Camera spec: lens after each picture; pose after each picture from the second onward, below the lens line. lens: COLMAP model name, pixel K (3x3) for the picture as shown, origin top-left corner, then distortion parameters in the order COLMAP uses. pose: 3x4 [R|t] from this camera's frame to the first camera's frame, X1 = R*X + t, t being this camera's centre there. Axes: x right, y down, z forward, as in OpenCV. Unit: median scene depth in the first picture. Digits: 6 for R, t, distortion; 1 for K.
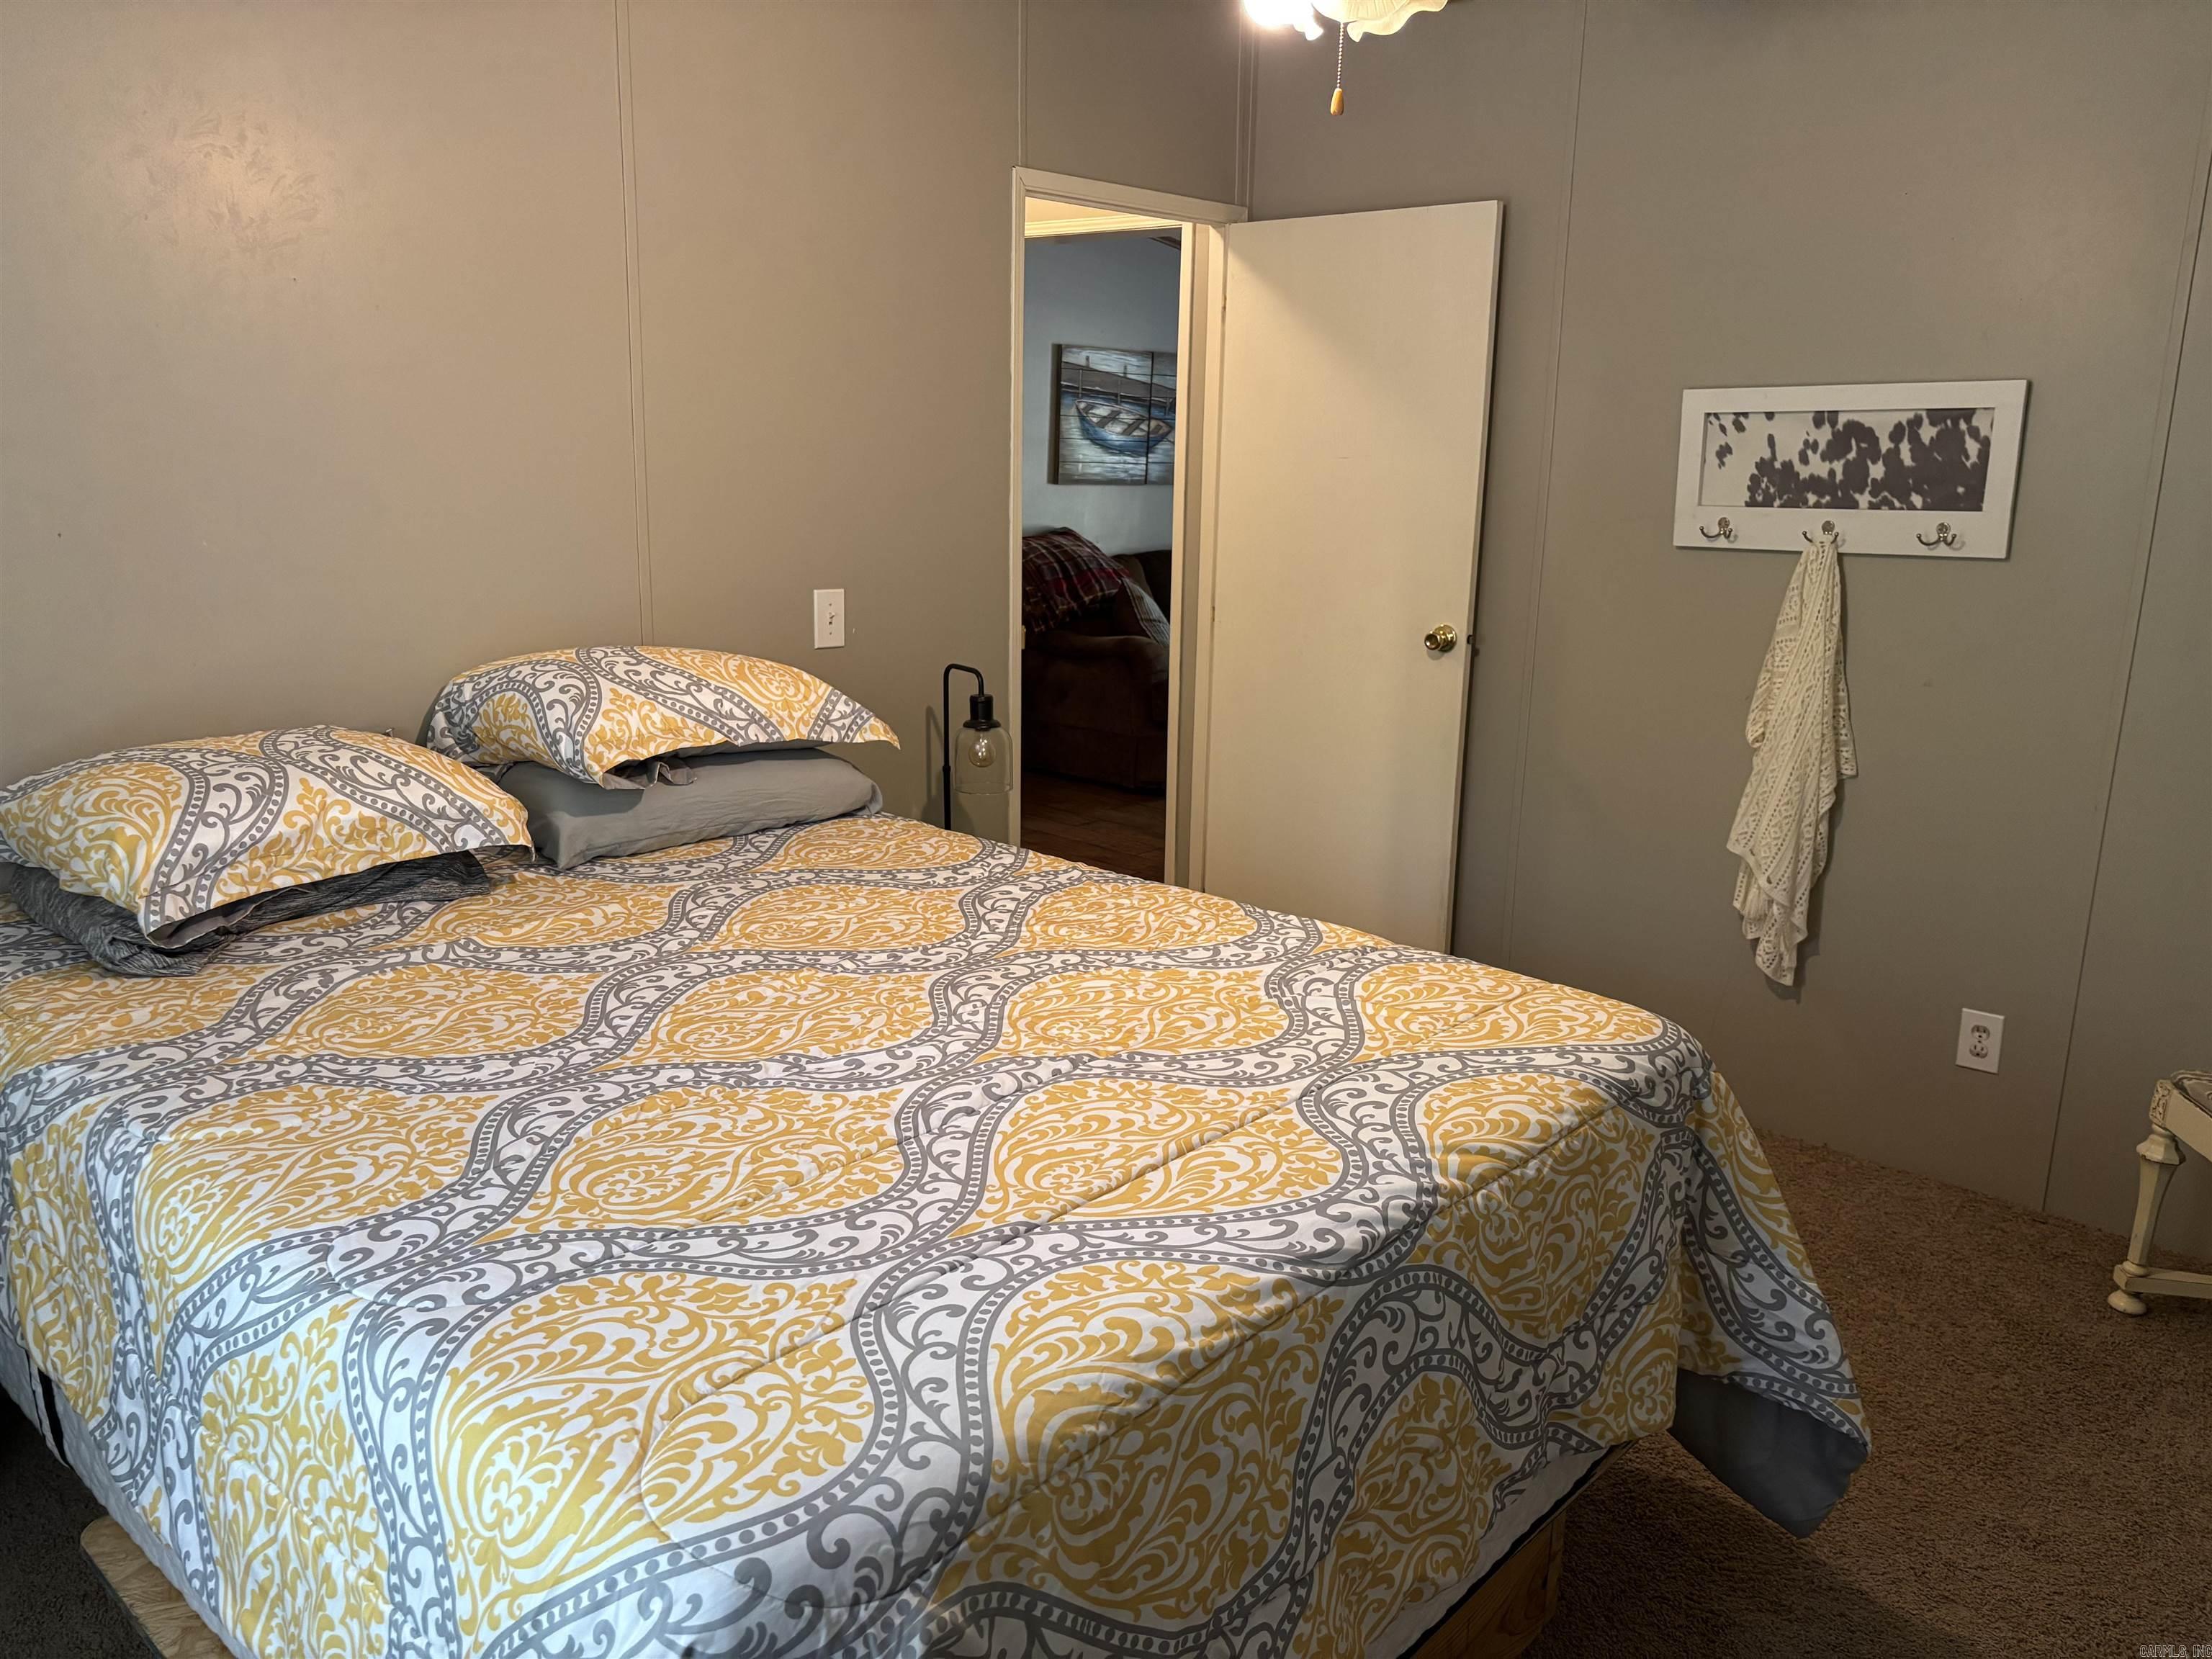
lens RADIAL K [[1654.2, 0, 1104.8], [0, 1654.2, 826.1], [0, 0, 1]] dist [0.058477, -0.065548]
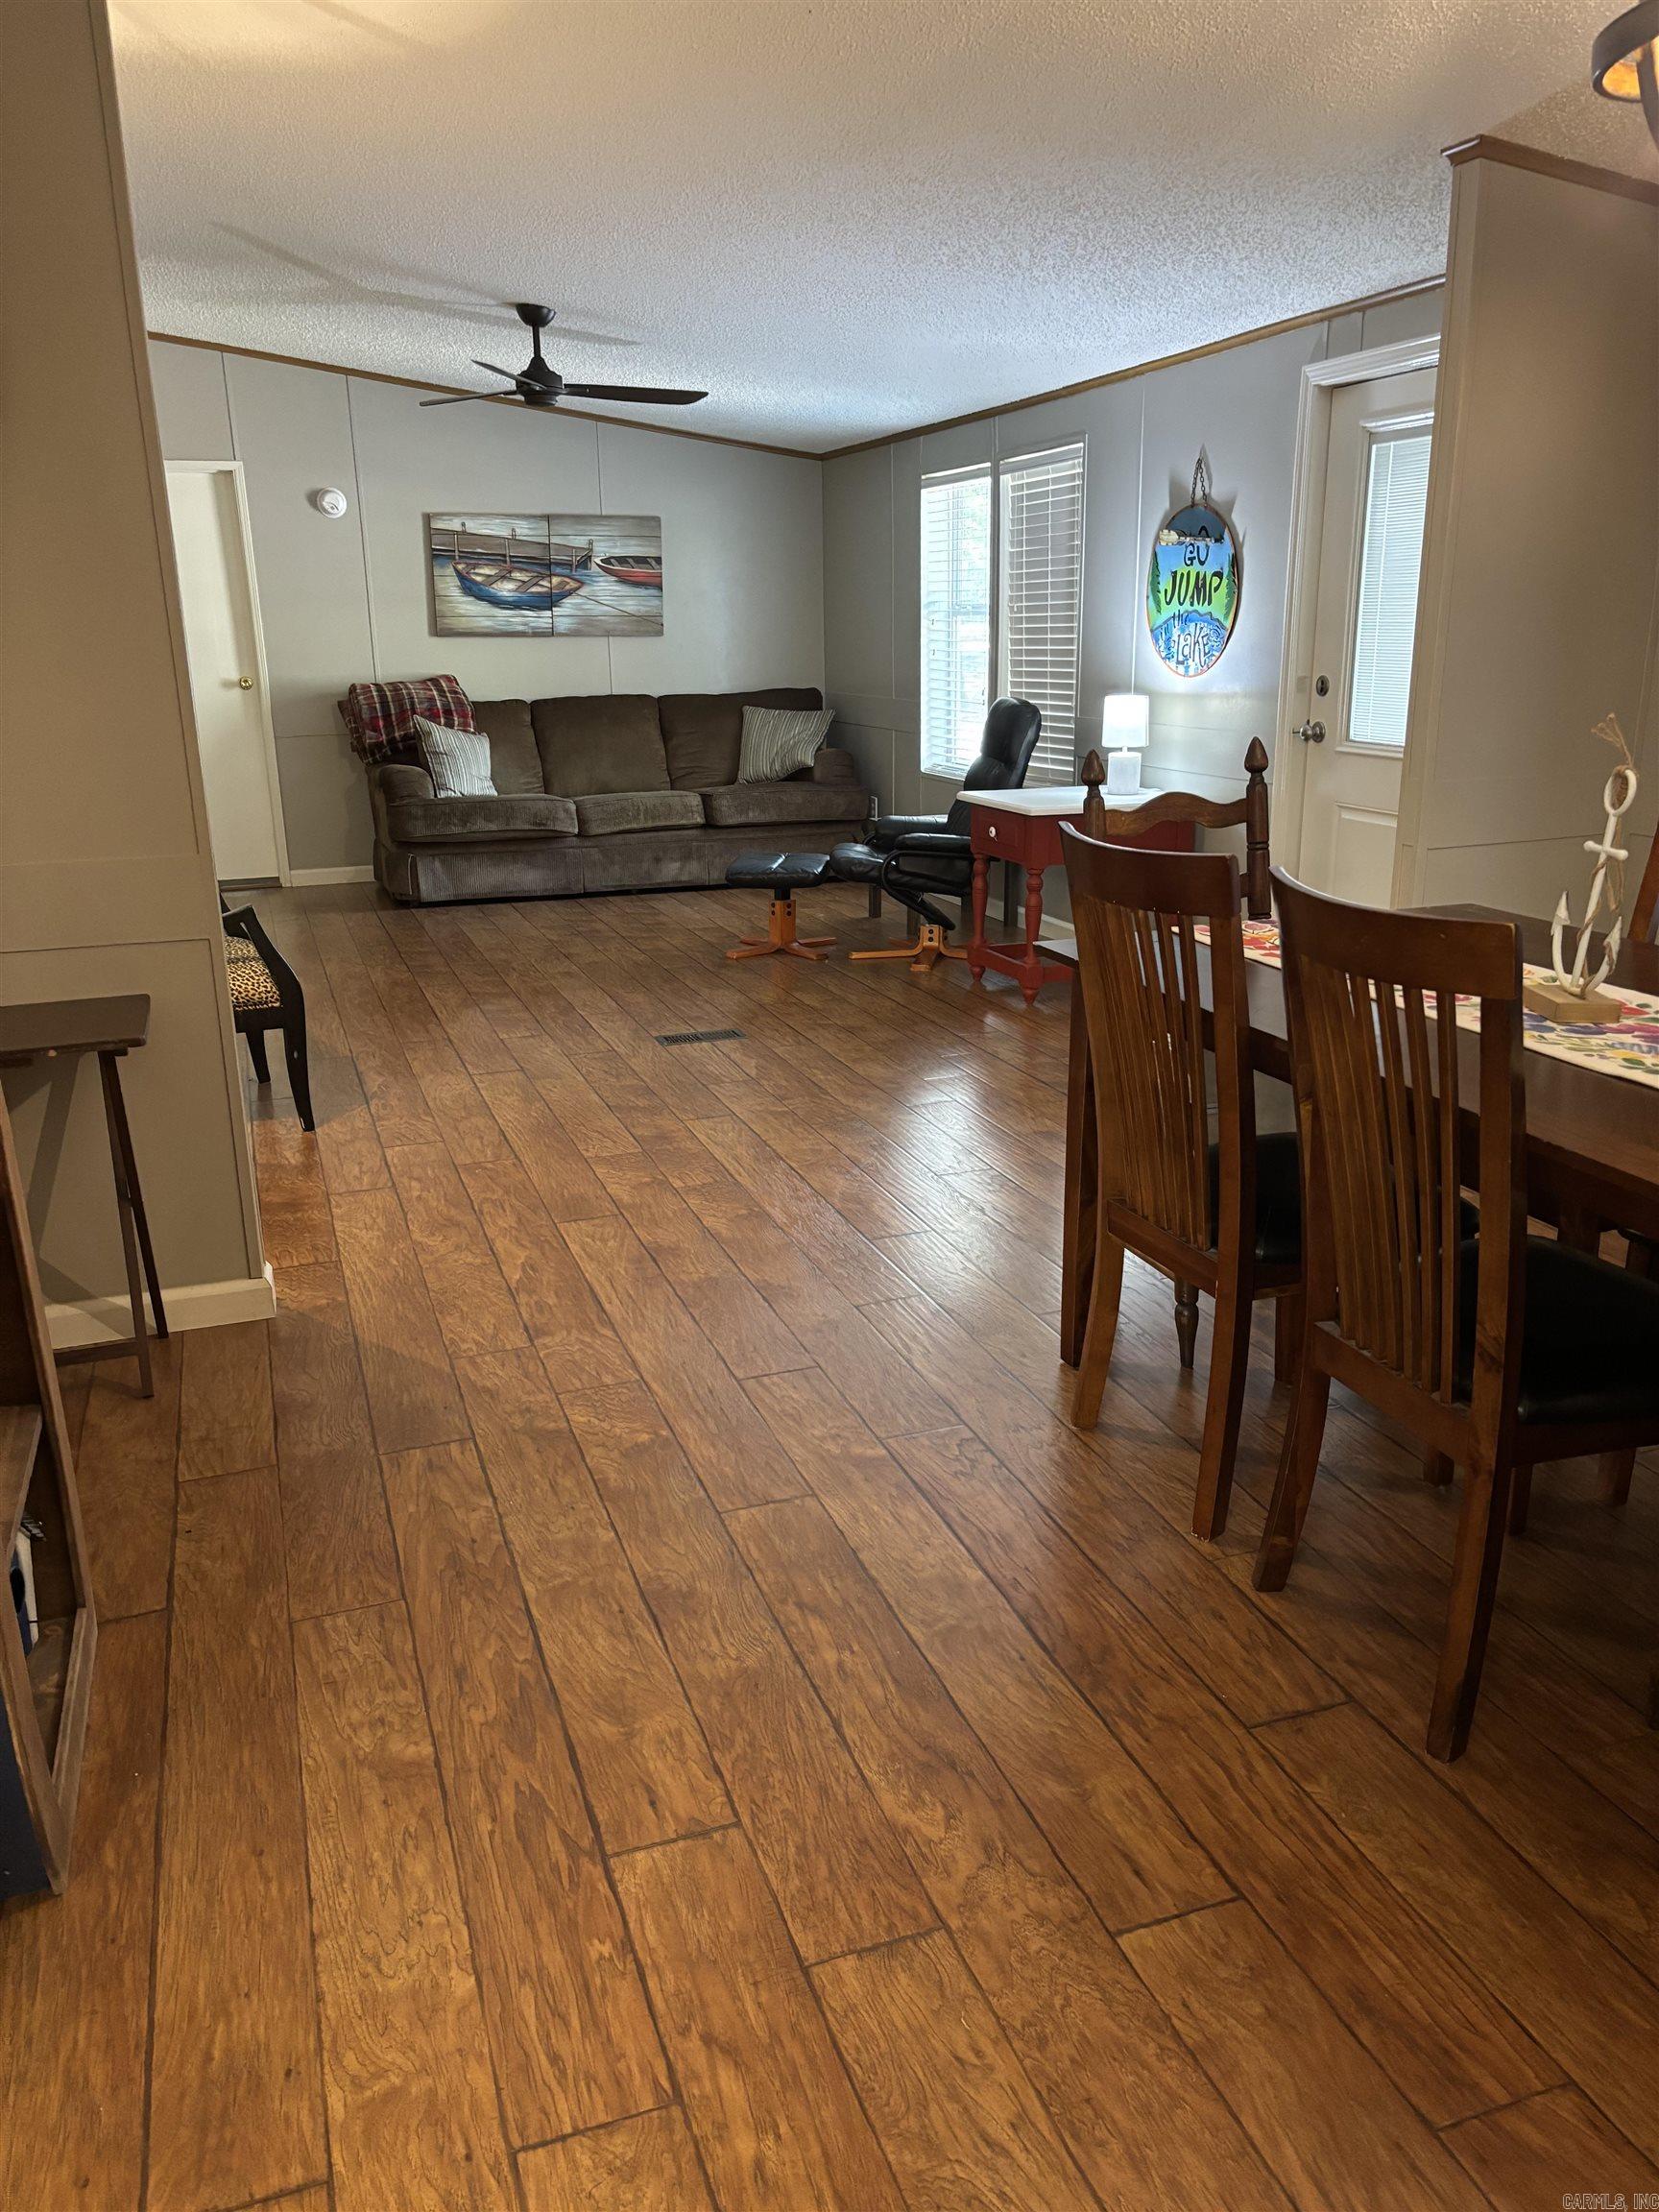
lens RADIAL K [[1654.2, 0, 822.4], [0, 1654.2, 1119.8], [0, 0, 1]] dist [0.058477, -0.065548]
pose [[0.885712, 0.097138, -0.453959, 0.749279], [-0.071336, 0.994728, 0.073669, 0.023228], [0.458722, -0.032866, 0.887972, 0.079804]]
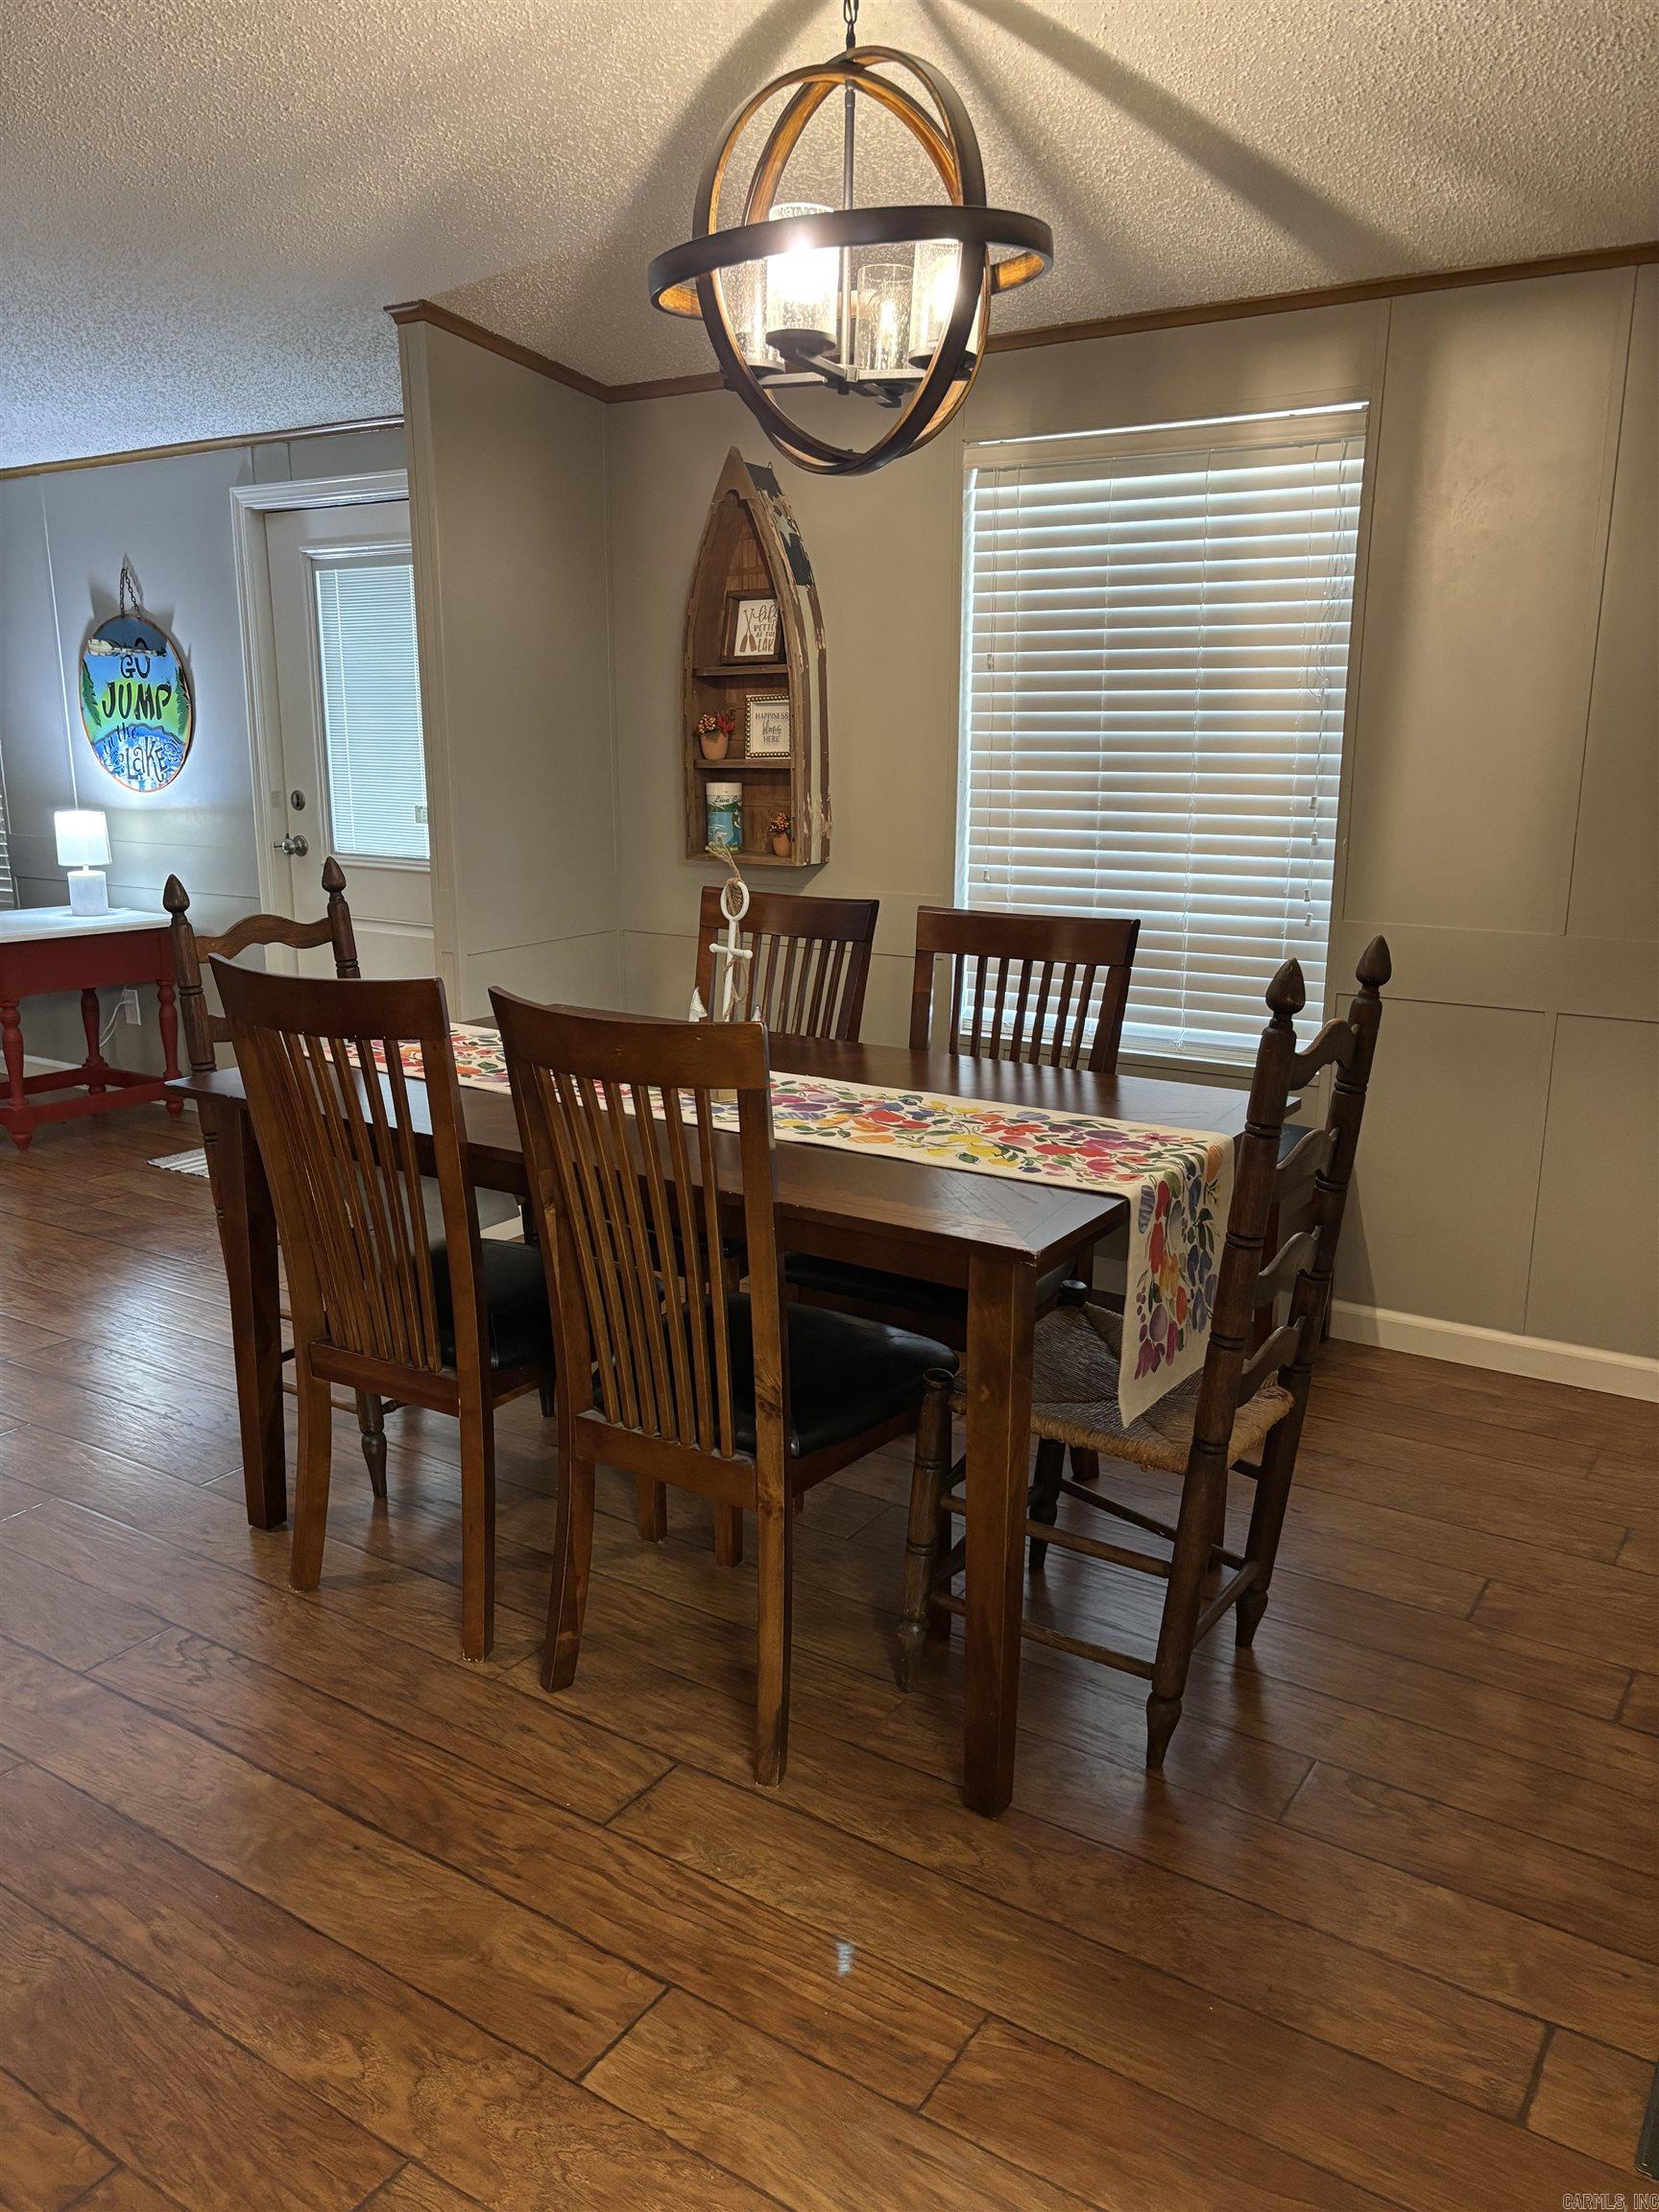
lens RADIAL K [[1654.2, 0, 817.1], [0, 1654.2, 1121.0], [0, 0, 1]] dist [0.058477, -0.065548]
pose [[0.985750, -0.061864, 0.156427, 0.698081], [0.061078, 0.998085, 0.009835, 0.020289], [-0.156736, -0.000141, 0.987641, 0.072249]]
